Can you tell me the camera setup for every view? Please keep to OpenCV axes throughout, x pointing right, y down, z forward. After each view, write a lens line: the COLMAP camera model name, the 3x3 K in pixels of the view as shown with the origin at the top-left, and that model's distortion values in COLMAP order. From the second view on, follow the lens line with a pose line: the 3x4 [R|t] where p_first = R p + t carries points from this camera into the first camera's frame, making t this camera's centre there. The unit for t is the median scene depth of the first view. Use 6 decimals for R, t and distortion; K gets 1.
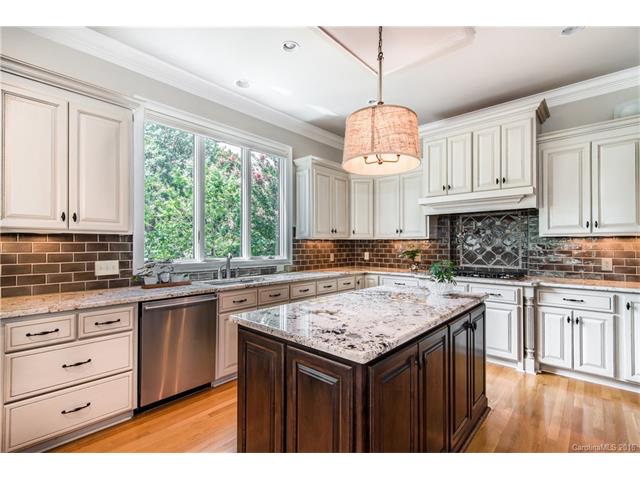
lens RADIAL K [[308.4, 0, 319.7], [0, 308.4, 241.6], [0, 0, 1]] dist [-0.000226, -0.001394]
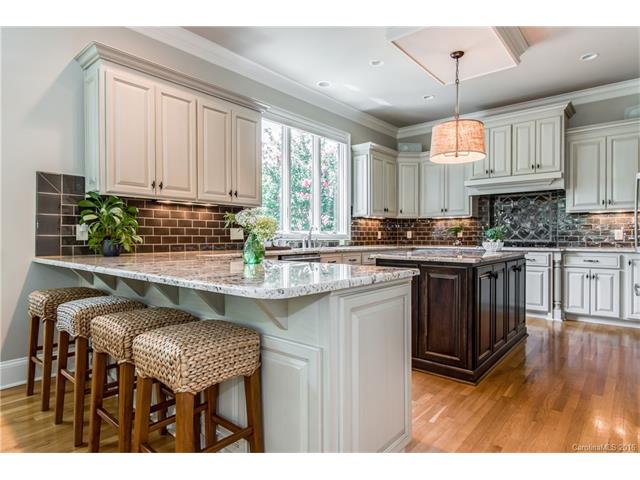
lens RADIAL K [[381.3, 0, 319.6], [0, 381.3, 239.3], [0, 0, 1]] dist [-0.000125, -0.003114]
pose [[0.999445, -0.000606, 0.033299, -0.324026], [0.000081, 0.999875, 0.015789, 0.067455], [-0.033305, -0.015777, 0.999321, -0.493090]]
